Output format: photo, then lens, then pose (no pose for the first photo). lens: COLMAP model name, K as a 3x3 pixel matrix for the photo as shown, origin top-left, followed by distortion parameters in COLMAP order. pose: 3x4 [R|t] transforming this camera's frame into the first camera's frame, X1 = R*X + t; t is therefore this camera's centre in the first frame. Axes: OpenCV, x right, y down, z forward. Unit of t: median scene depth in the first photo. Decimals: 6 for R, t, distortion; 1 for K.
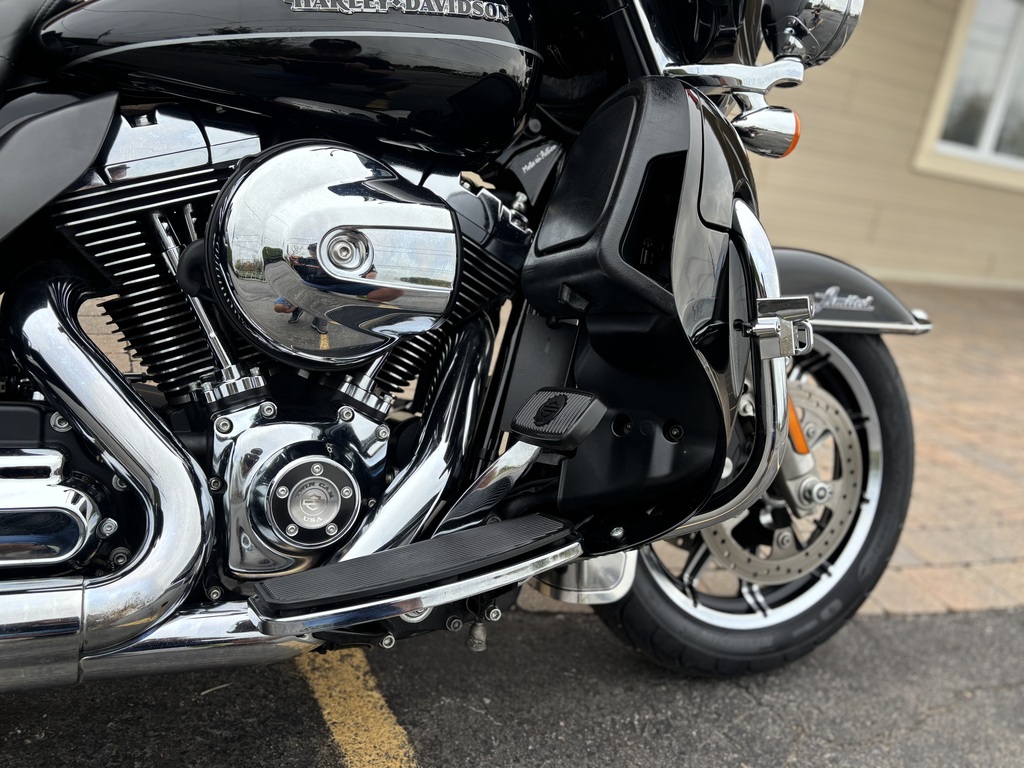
lens RADIAL K [[839.9, 0, 510.6], [0, 839.9, 391.1], [0, 0, 1]] dist [0.041779, -0.045658]
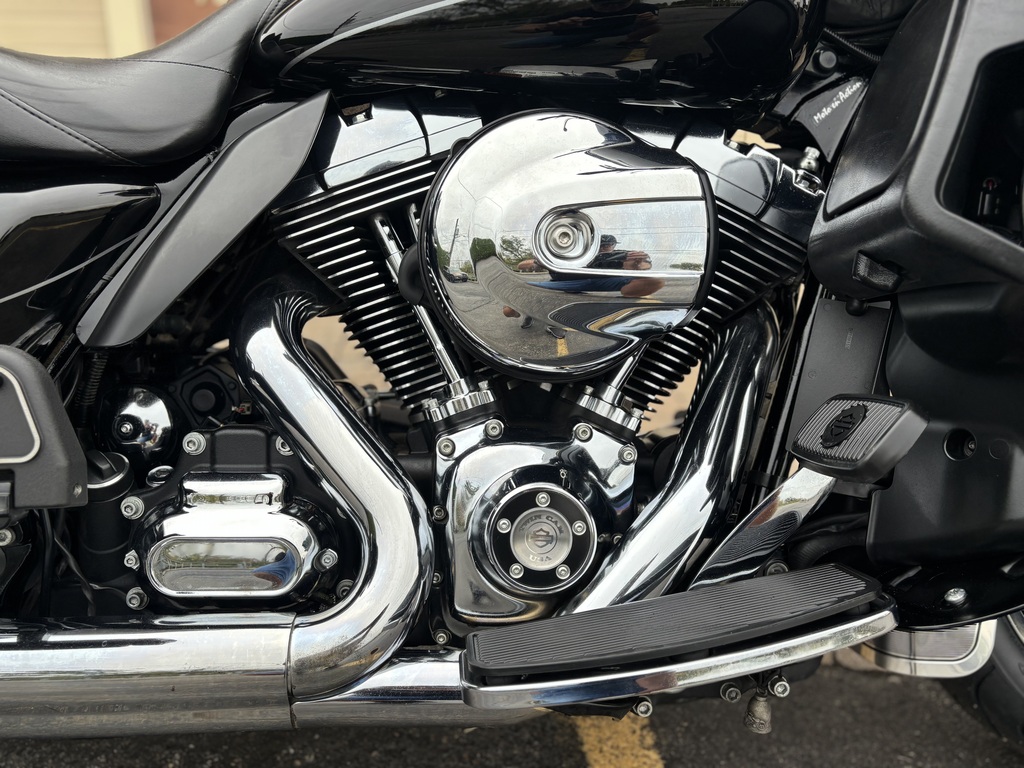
lens RADIAL K [[839.9, 0, 510.6], [0, 839.9, 391.1], [0, 0, 1]] dist [0.041779, -0.045658]
pose [[0.924651, -0.027018, -0.379855, 0.054803], [0.024357, 0.999634, -0.011810, -0.005687], [0.380035, 0.001668, 0.924971, 0.189036]]
